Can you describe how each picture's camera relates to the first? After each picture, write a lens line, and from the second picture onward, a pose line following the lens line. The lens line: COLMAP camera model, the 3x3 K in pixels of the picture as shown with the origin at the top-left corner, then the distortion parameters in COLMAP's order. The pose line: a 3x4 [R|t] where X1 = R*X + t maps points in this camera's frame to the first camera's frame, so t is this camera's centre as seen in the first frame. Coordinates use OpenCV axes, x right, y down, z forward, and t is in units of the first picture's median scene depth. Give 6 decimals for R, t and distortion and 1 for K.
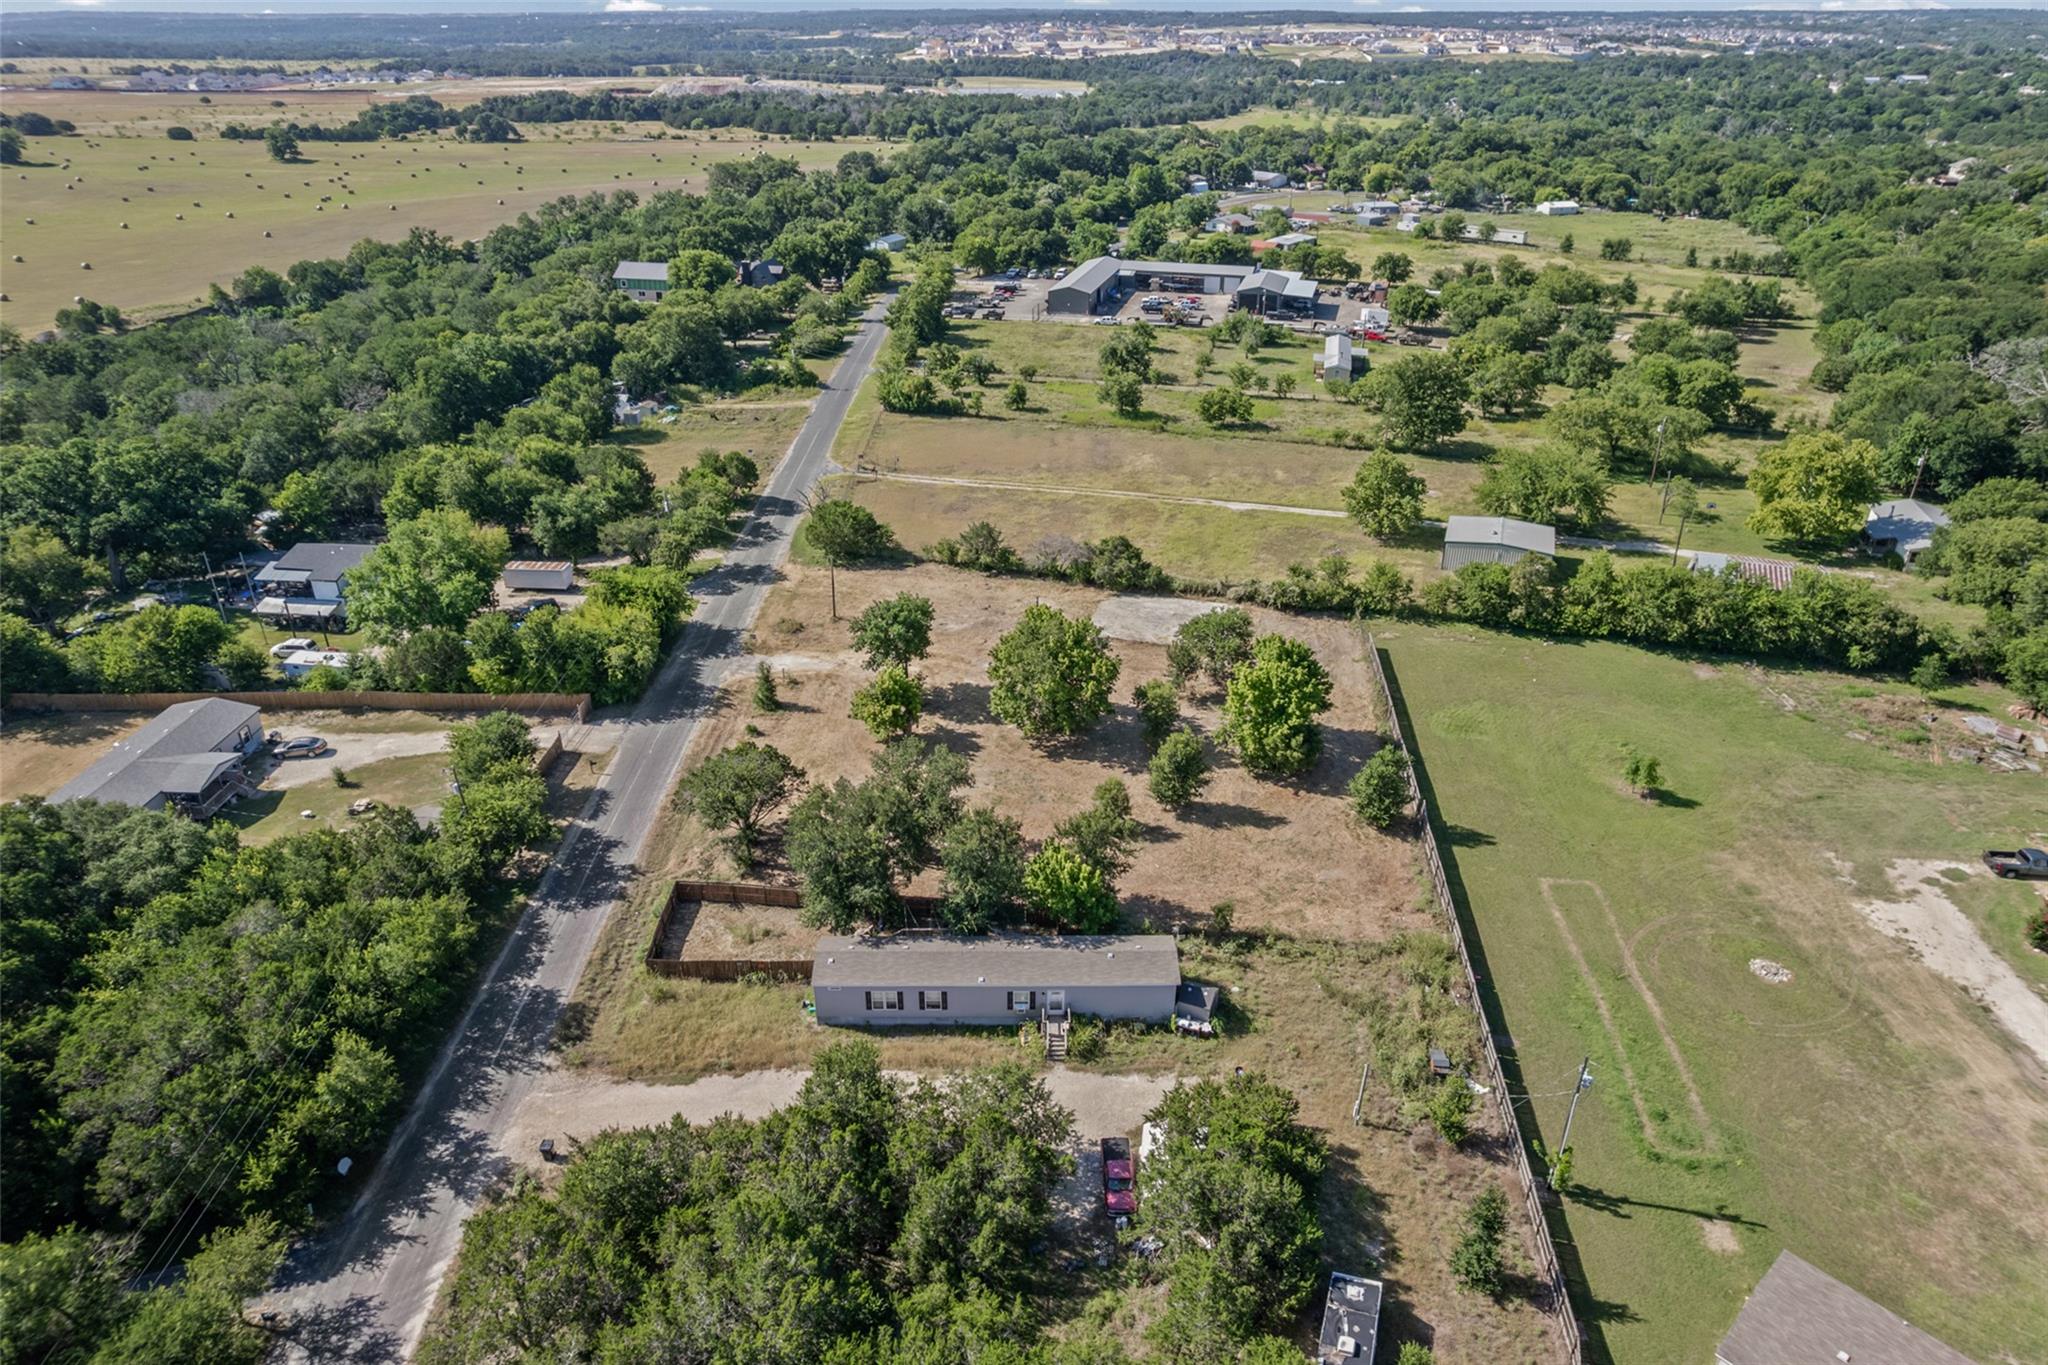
lens RADIAL K [[1319.5, 0, 1032.3], [0, 1319.5, 682.9], [0, 0, 1]] dist [-0.080117, 0.075038]
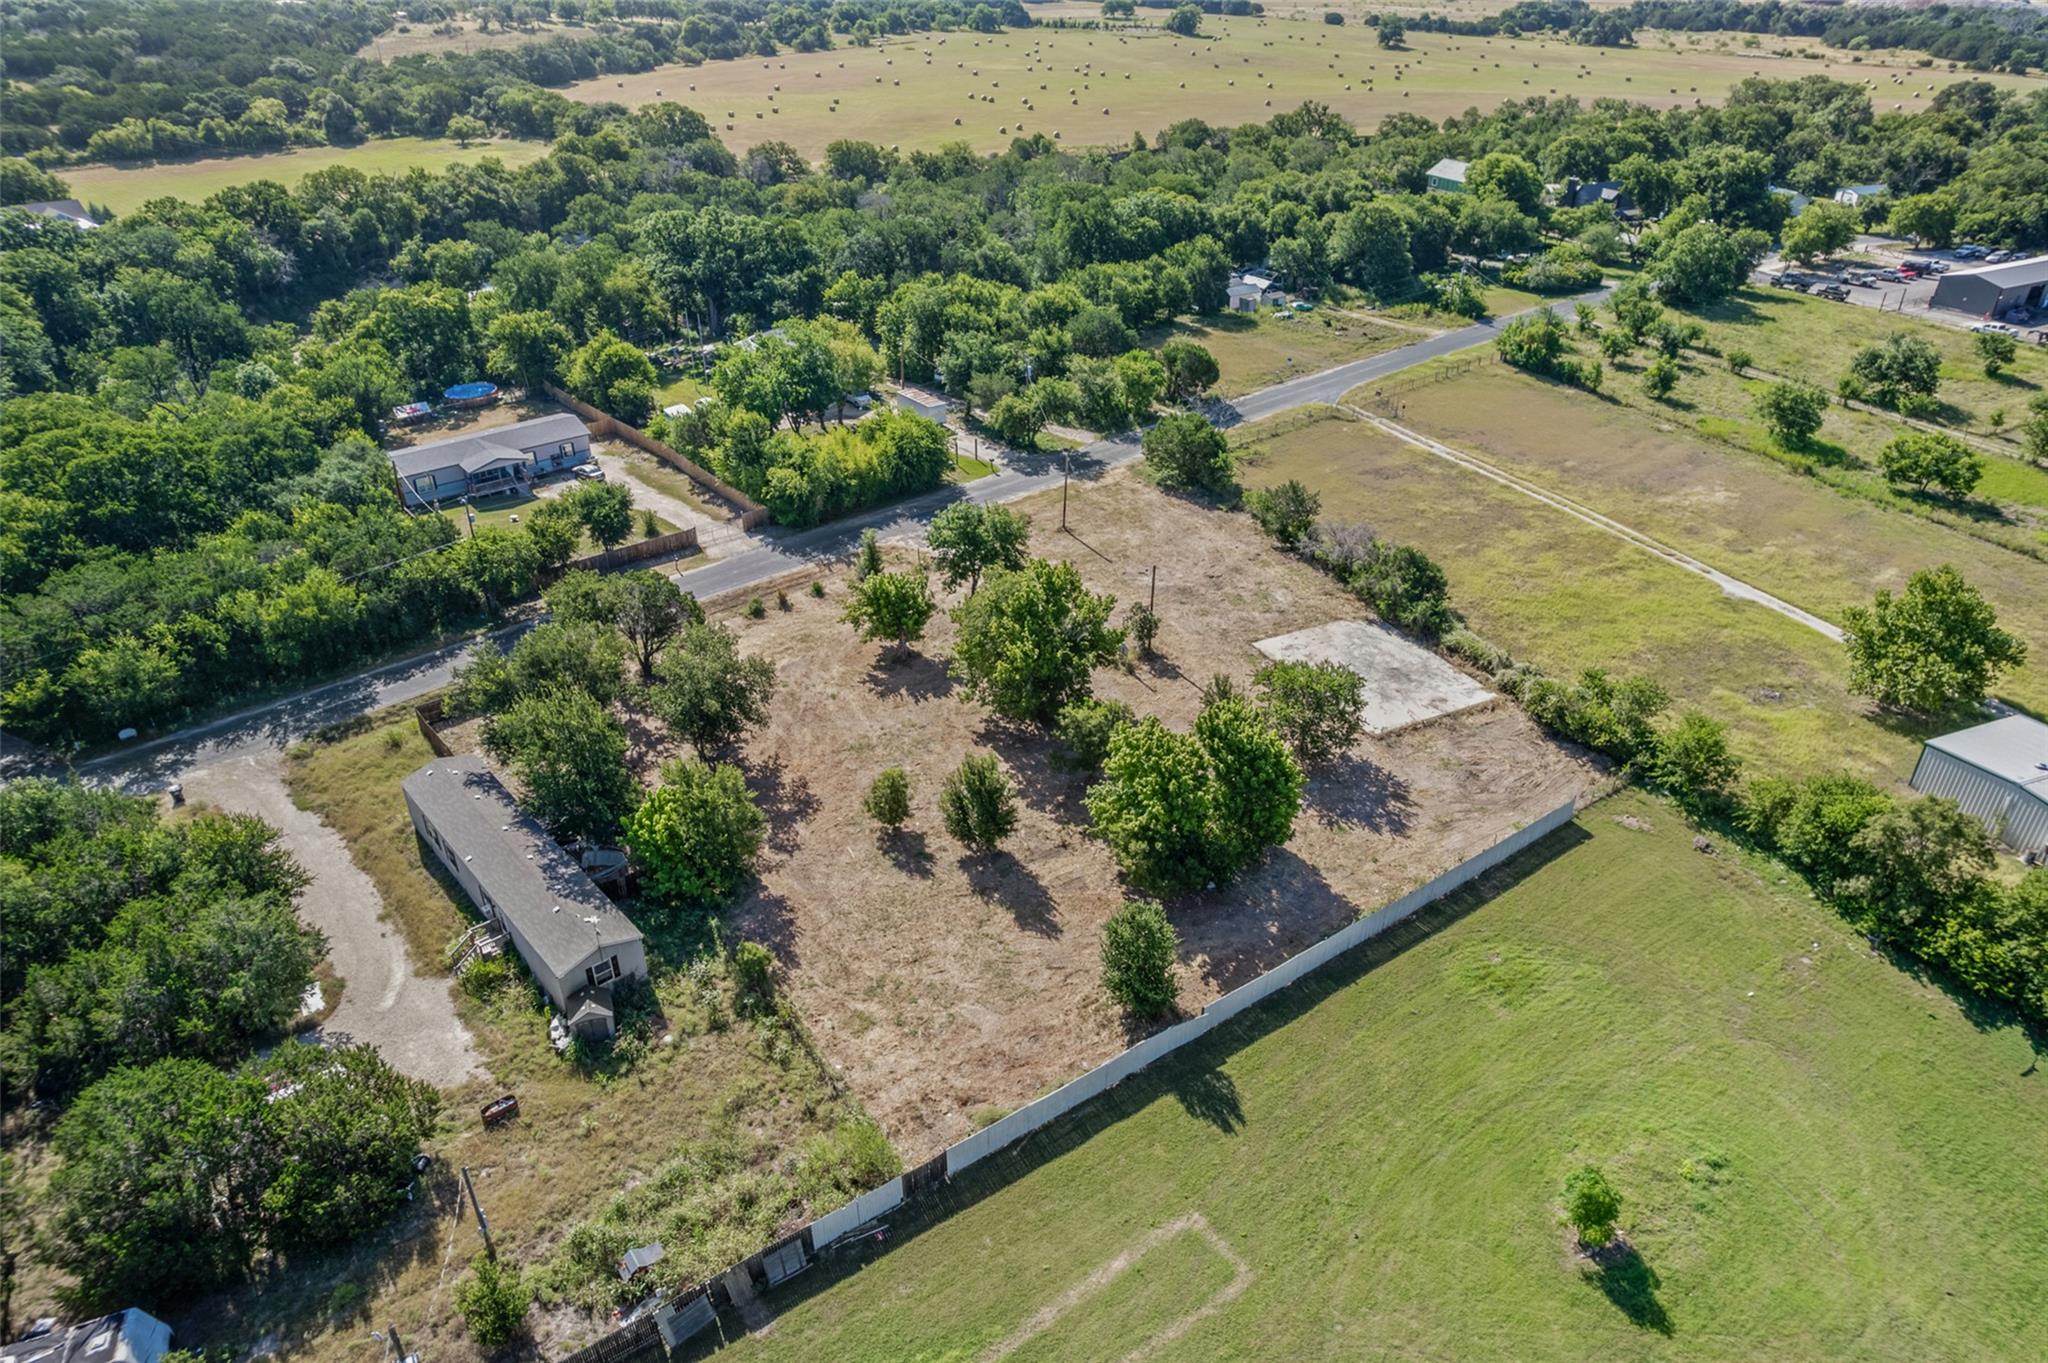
lens RADIAL K [[1319.5, 0, 1032.3], [0, 1319.5, 681.9], [0, 0, 1]] dist [-0.080117, 0.075038]
pose [[0.660288, 0.378006, -0.648946, 0.409243], [-0.343953, 0.920353, 0.186135, -0.101619], [0.667620, 0.100305, 0.737714, 0.316388]]
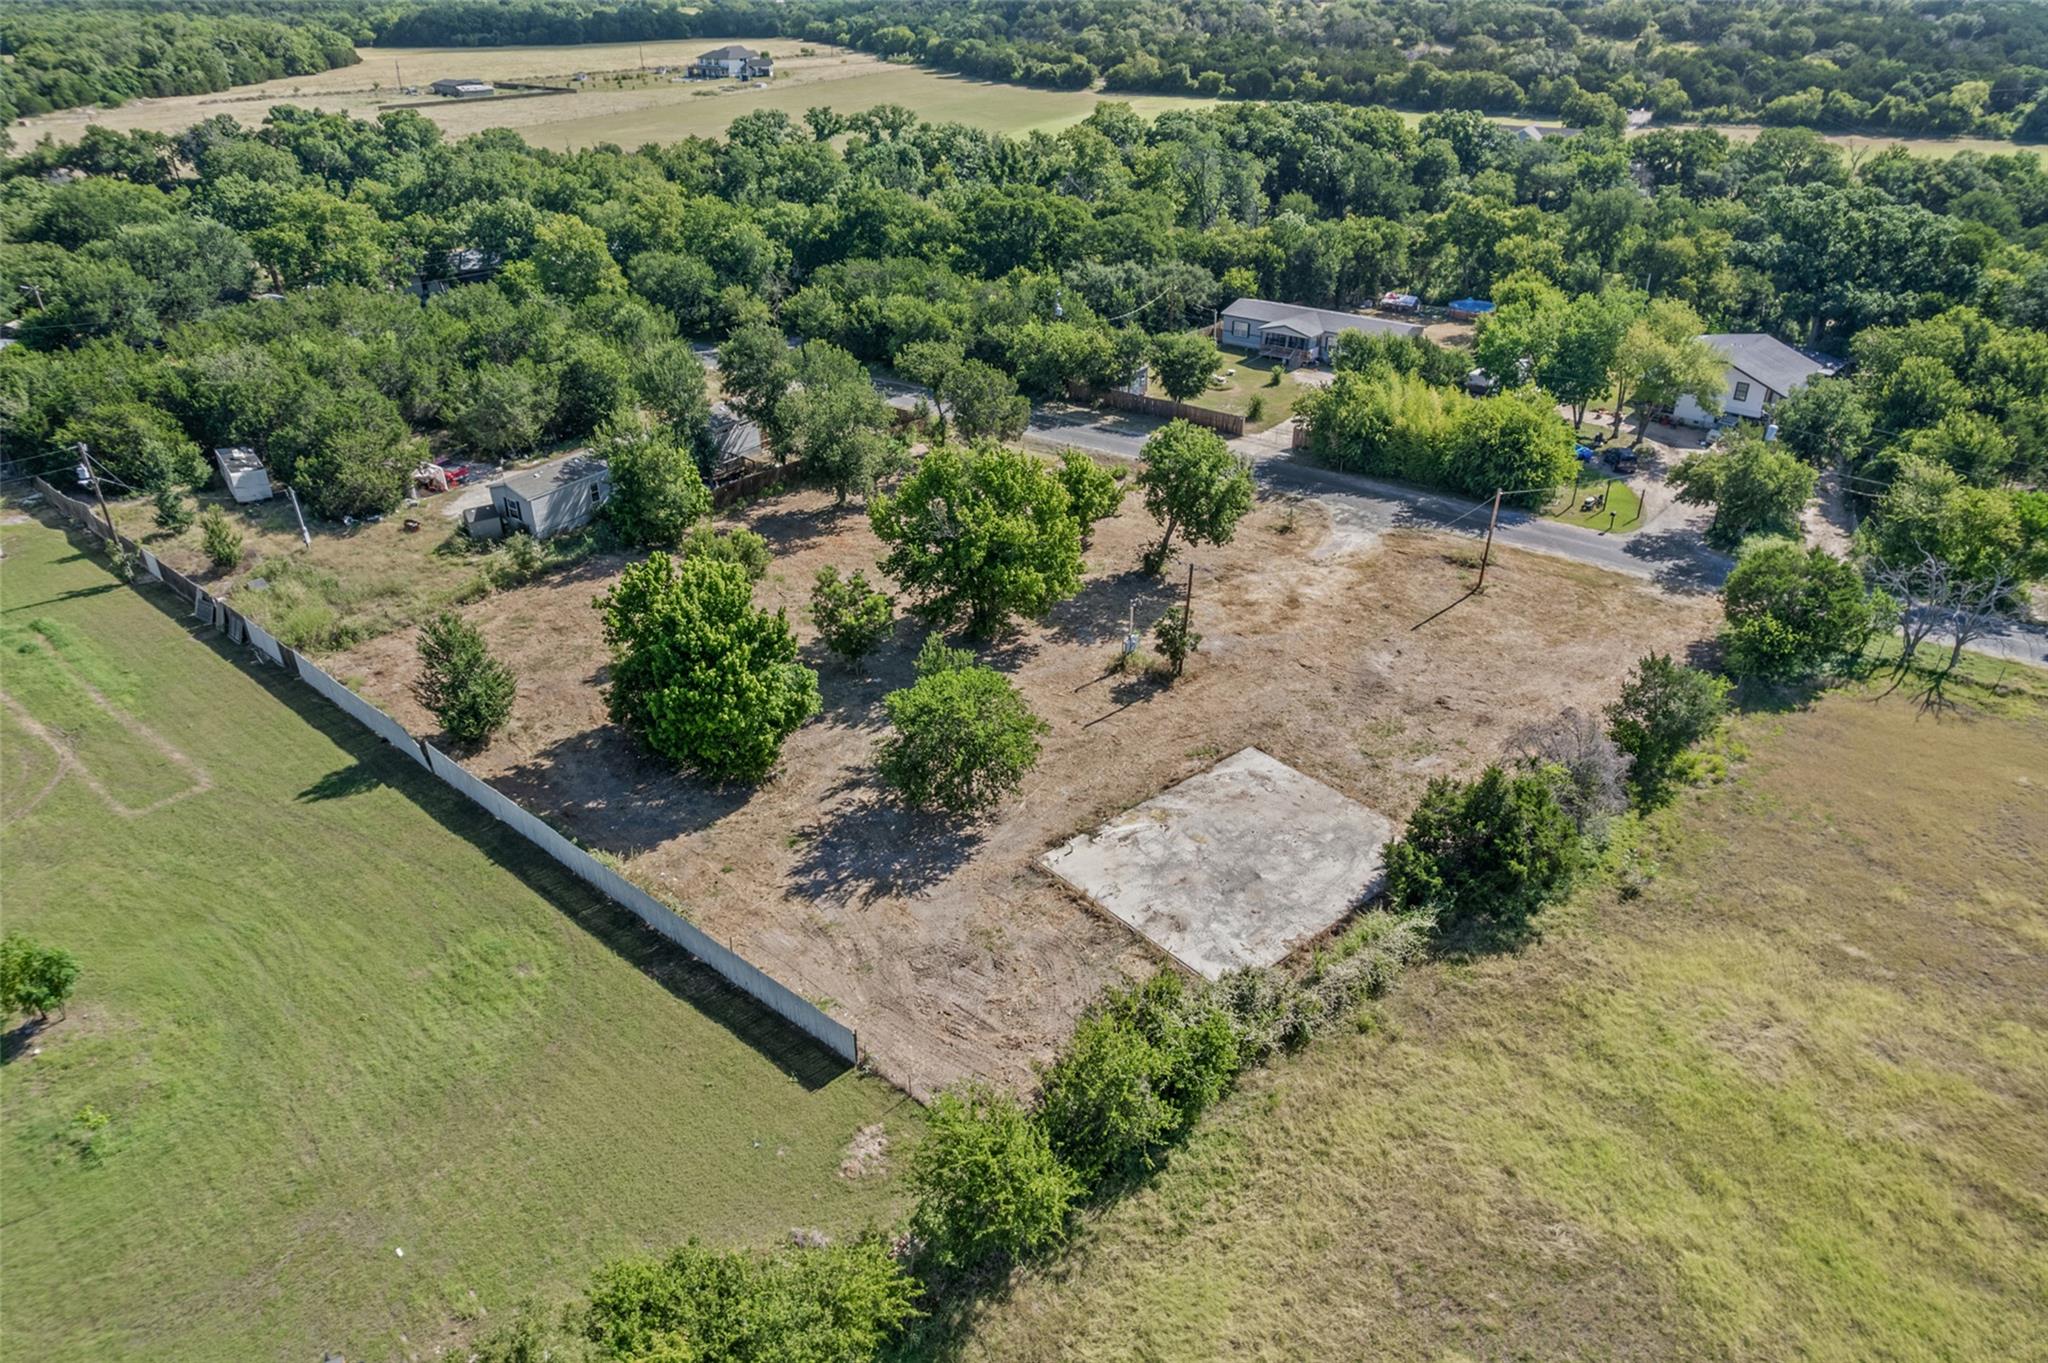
lens RADIAL K [[1319.5, 0, 1032.3], [0, 1319.5, 681.9], [0, 0, 1]] dist [-0.080117, 0.075038]
pose [[-0.561466, 0.403064, -0.722700, 0.397269], [-0.379624, 0.650565, 0.657762, -0.317869], [0.735284, 0.643665, -0.212258, 0.919204]]
